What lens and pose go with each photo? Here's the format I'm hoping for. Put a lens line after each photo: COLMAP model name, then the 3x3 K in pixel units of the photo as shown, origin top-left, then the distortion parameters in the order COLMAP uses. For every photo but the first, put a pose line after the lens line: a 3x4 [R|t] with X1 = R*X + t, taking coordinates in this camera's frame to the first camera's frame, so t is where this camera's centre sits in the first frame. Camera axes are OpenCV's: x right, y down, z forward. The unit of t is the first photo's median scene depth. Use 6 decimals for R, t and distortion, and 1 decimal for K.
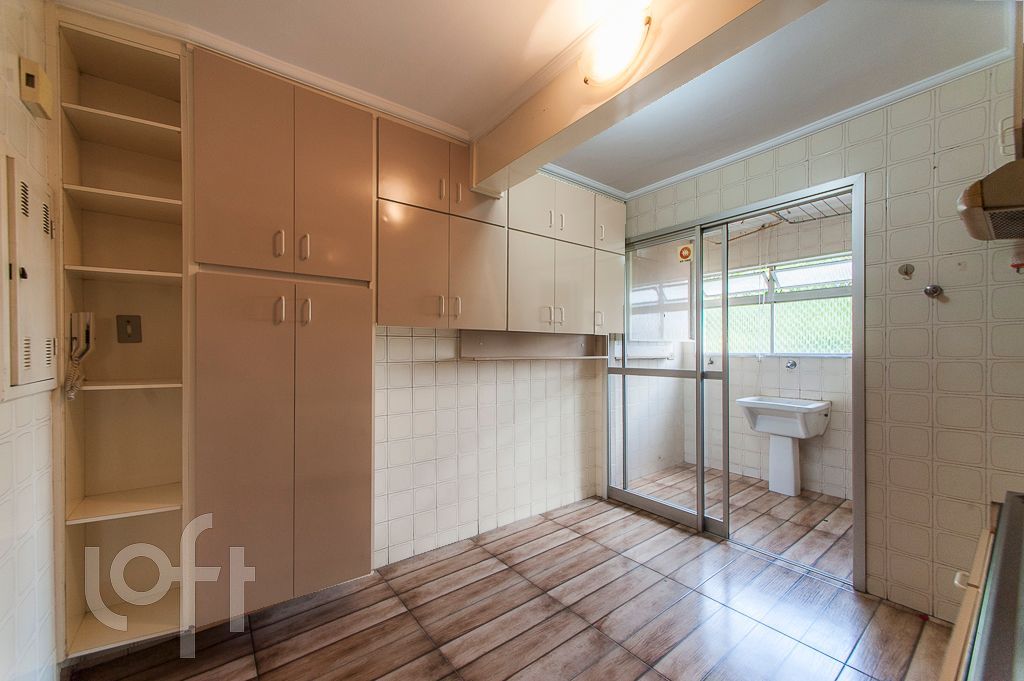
lens RADIAL K [[395.7, 0, 506.2], [0, 395.7, 342.4], [0, 0, 1]] dist [0.002930, -0.001084]
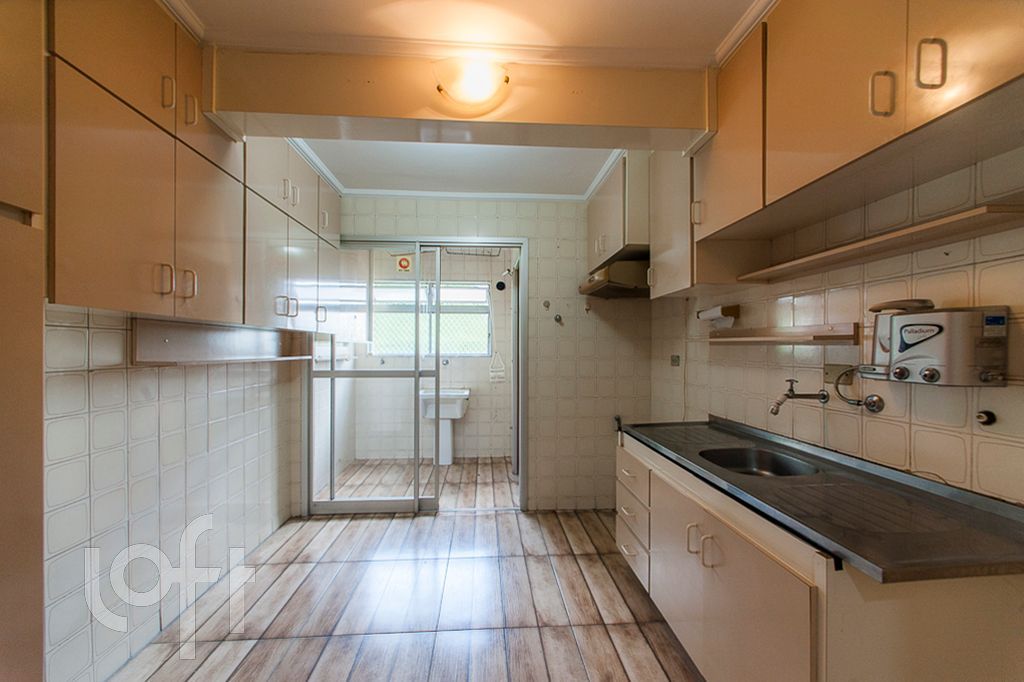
lens RADIAL K [[393.9, 0, 510.0], [0, 393.9, 342.9], [0, 0, 1]] dist [0.000468, -0.000874]
pose [[0.552198, 0.022782, 0.833402, -0.345092], [-0.024735, 0.999634, -0.010938, -0.000616], [-0.833346, -0.014575, 0.552559, 0.184127]]
